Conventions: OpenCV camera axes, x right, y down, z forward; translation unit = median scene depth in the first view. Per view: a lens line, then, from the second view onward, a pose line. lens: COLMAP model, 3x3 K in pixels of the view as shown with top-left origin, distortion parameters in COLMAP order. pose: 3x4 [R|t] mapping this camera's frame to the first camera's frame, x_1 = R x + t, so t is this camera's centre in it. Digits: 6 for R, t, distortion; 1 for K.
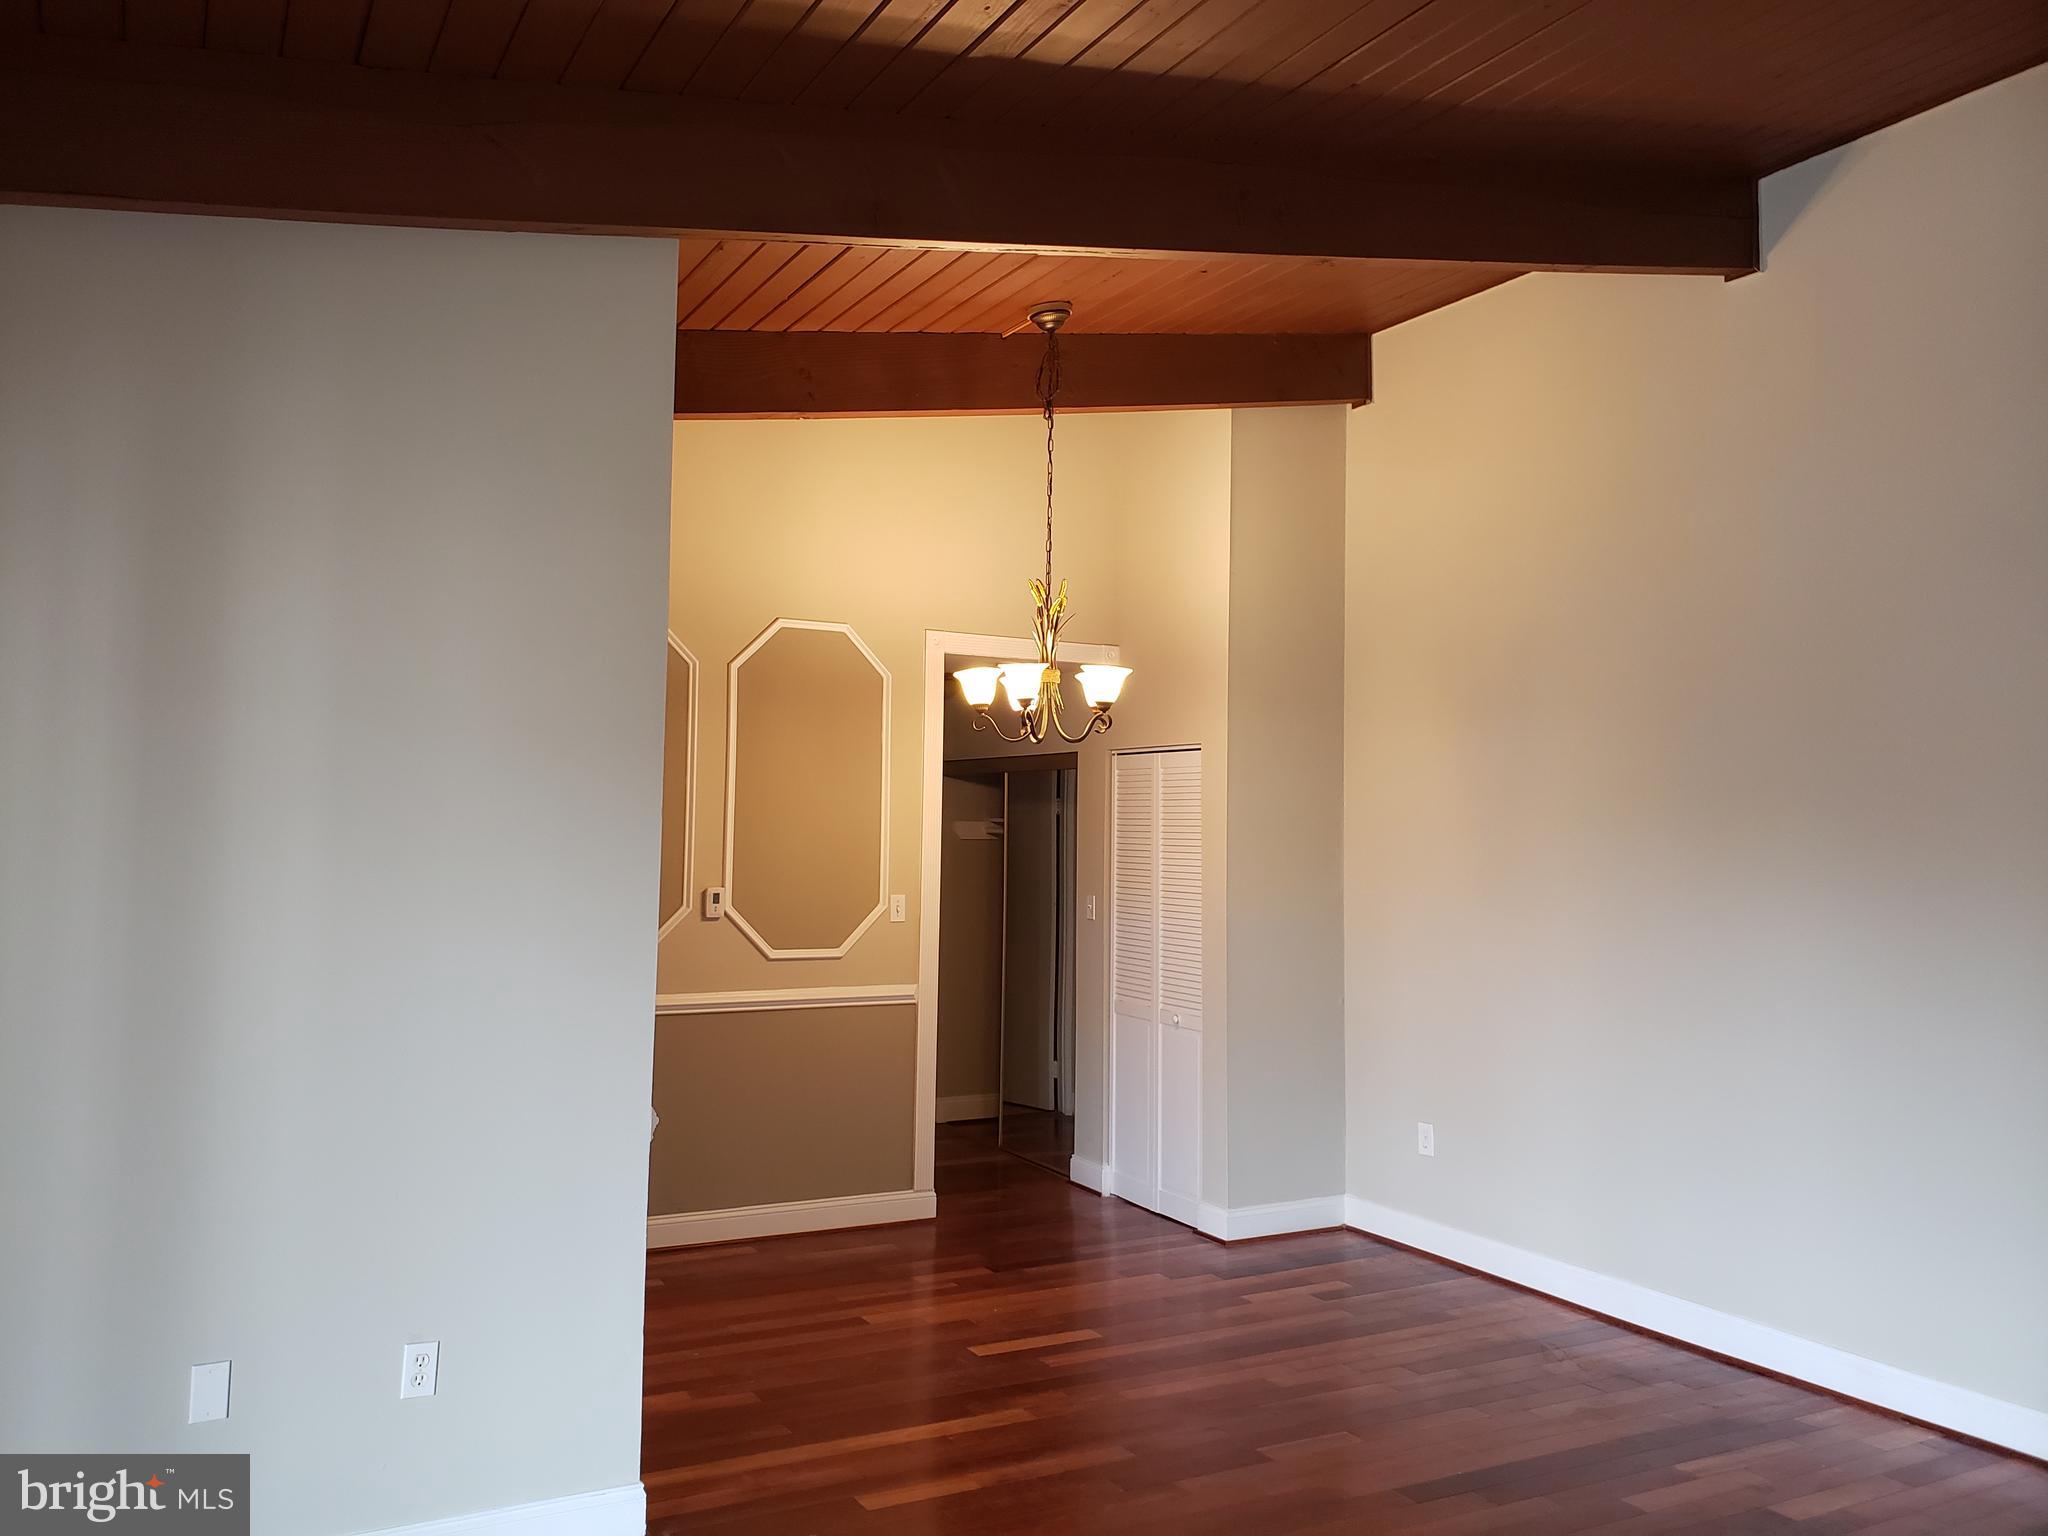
lens RADIAL K [[1608.3, 0, 990.2], [0, 1608.3, 762.7], [0, 0, 1]] dist [-0.044998, 0.104210]
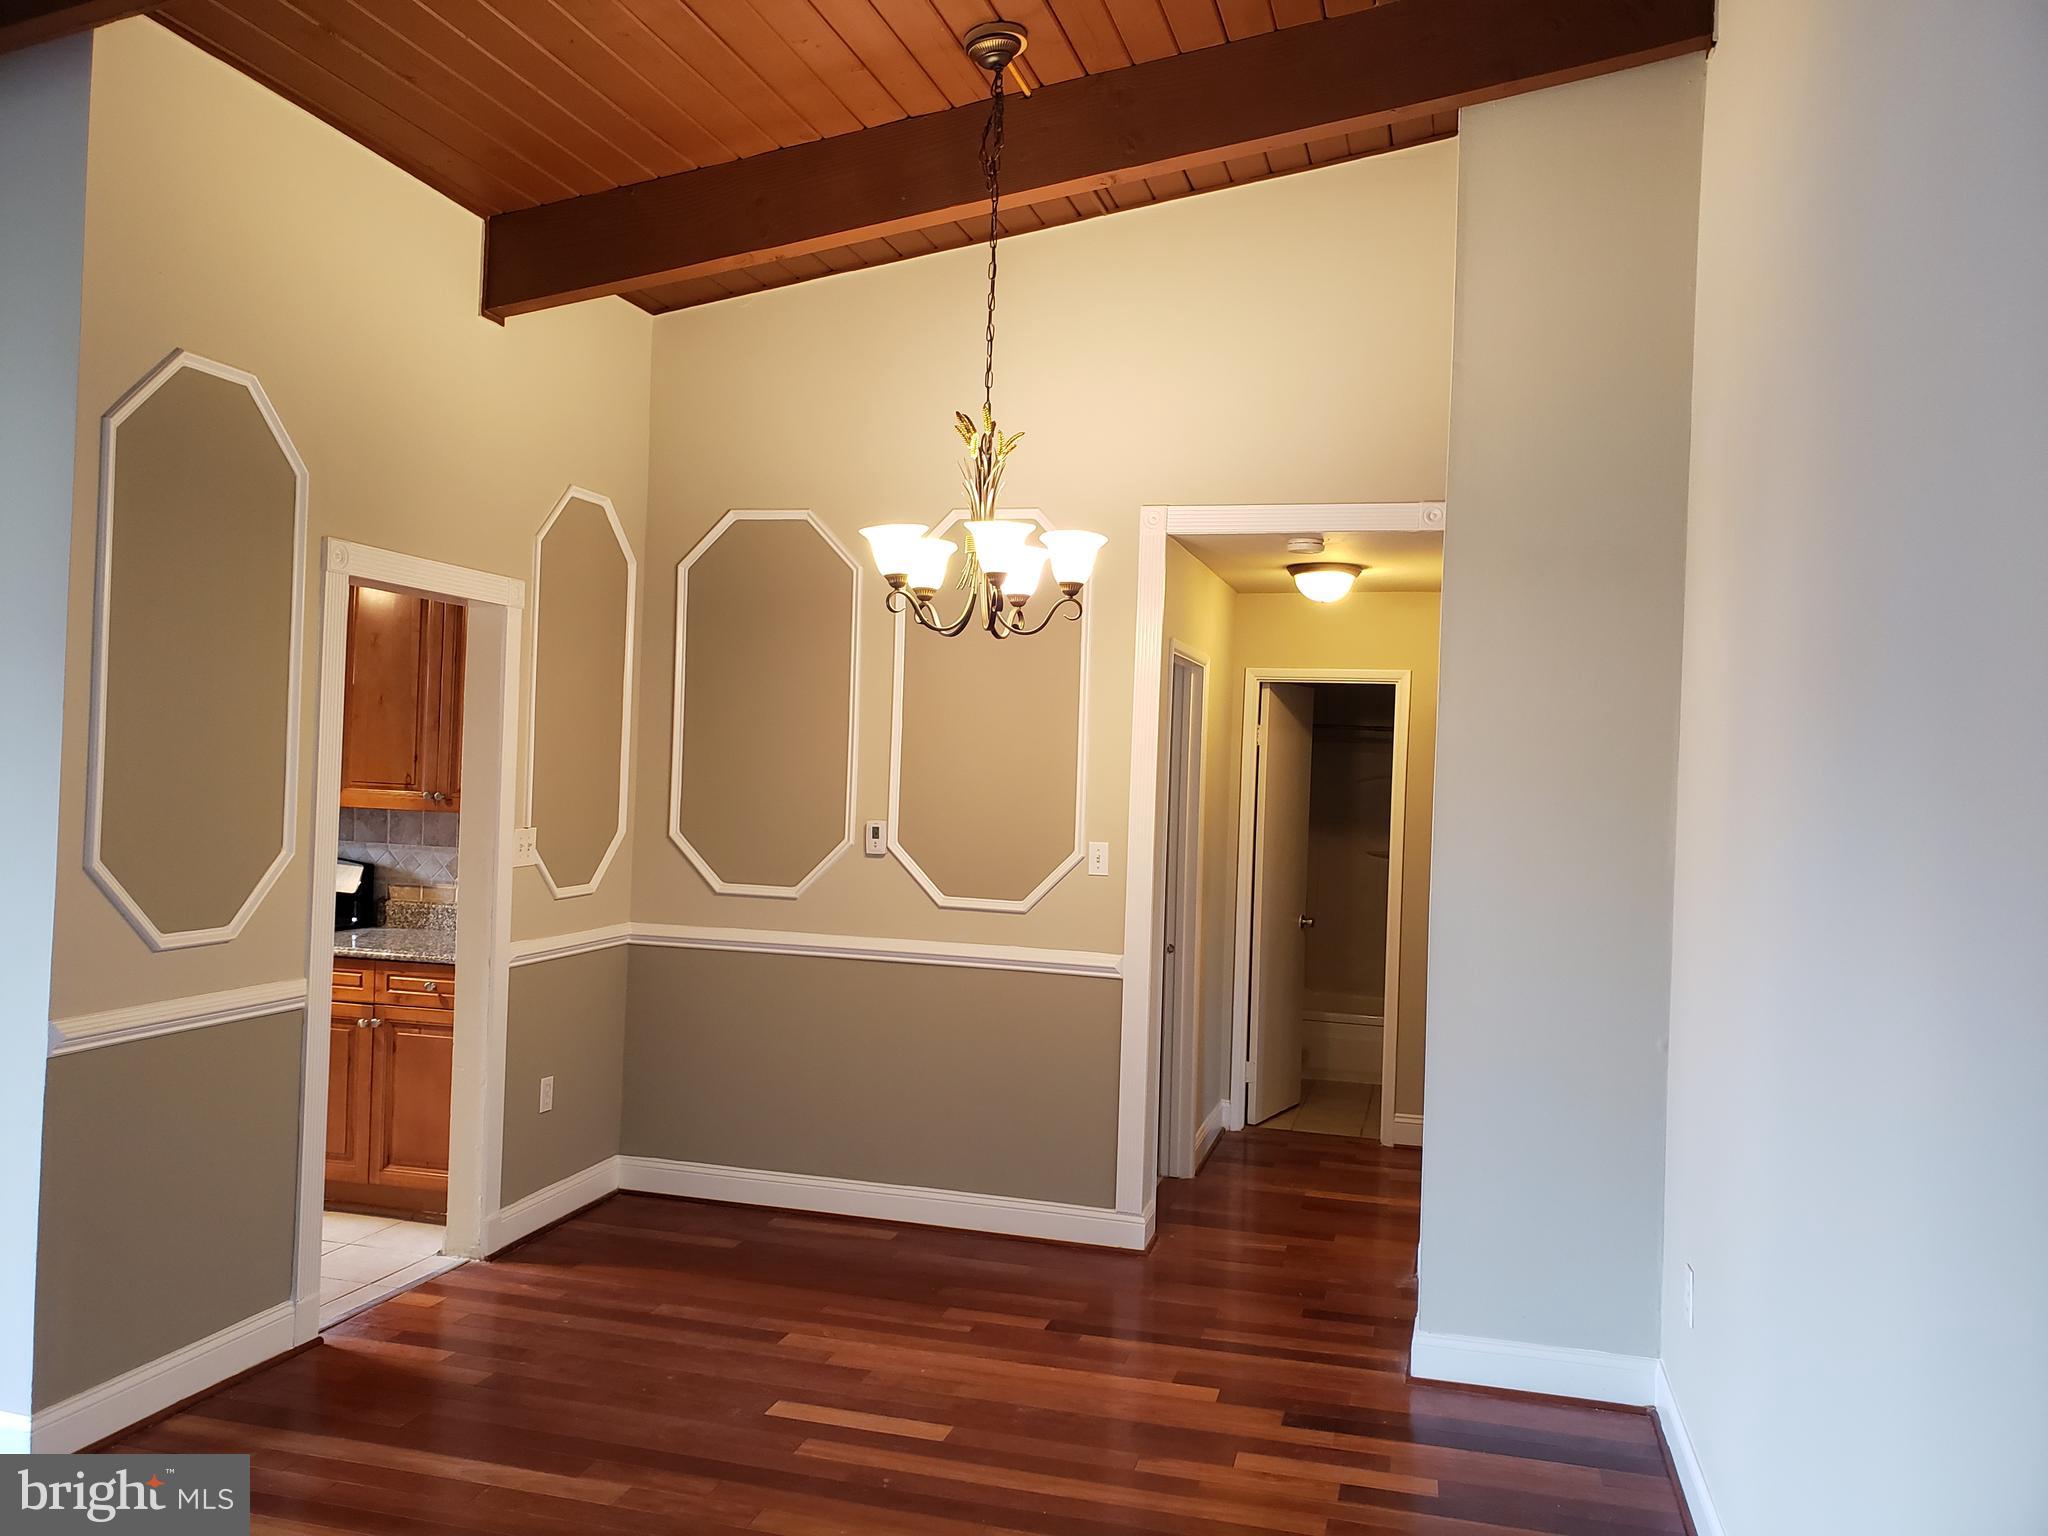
lens RADIAL K [[1608.3, 0, 990.2], [0, 1608.3, 762.7], [0, 0, 1]] dist [-0.044998, 0.104210]
pose [[0.721546, 0.013515, -0.692234, 0.470670], [0.004870, 0.999686, 0.024593, 0.023939], [0.692349, -0.021116, 0.721254, 0.395423]]
